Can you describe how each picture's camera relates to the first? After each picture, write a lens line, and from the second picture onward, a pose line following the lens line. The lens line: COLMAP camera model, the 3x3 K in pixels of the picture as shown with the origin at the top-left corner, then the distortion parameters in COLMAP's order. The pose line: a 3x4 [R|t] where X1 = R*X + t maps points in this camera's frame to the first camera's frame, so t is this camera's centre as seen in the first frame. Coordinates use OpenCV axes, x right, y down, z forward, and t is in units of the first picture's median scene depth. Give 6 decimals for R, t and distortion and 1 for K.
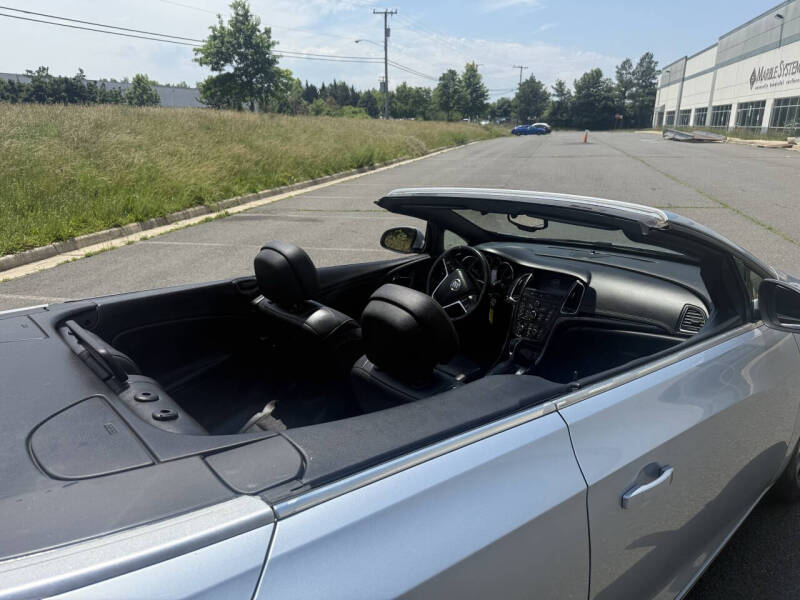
lens RADIAL K [[575.1, 0, 396.6], [0, 575.1, 299.5], [0, 0, 1]] dist [0.005616, -0.008199]
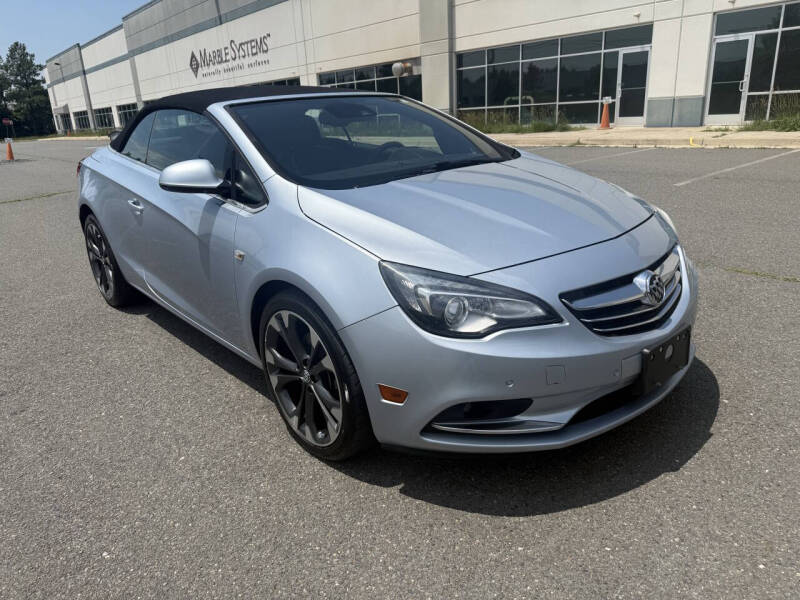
lens RADIAL K [[575.1, 0, 396.6], [0, 575.1, 299.5], [0, 0, 1]] dist [0.005616, -0.008199]
pose [[0.579464, -0.282400, 0.764507, 0.043091], [0.288156, 0.948451, 0.131936, -0.063927], [-0.762356, 0.143845, 0.630969, 0.220292]]
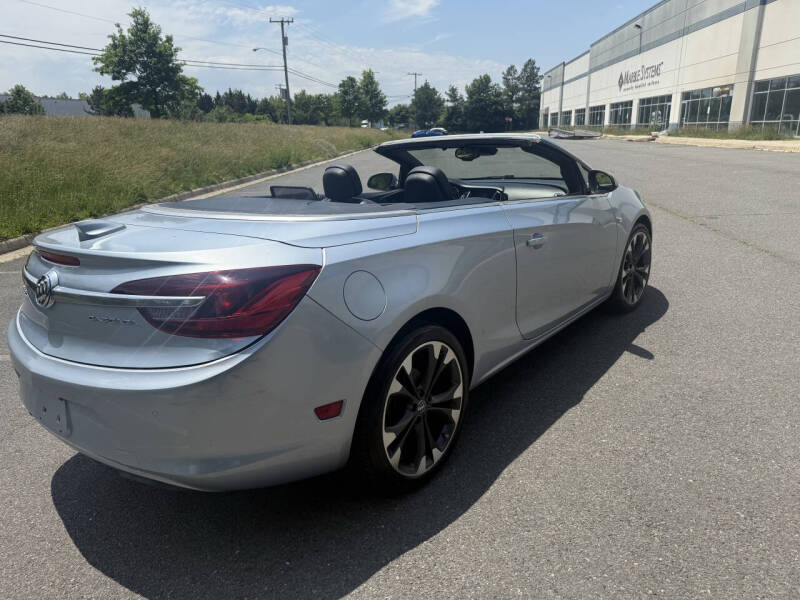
lens RADIAL K [[575.2, 0, 400.0], [0, 575.2, 300.0], [0, 0, 1]] dist [0.008462, -0.011637]
pose [[0.984635, -0.072243, 0.158978, -0.009068], [0.074008, 0.997244, -0.005197, 0.010142], [-0.158165, 0.016883, 0.987268, -0.022552]]
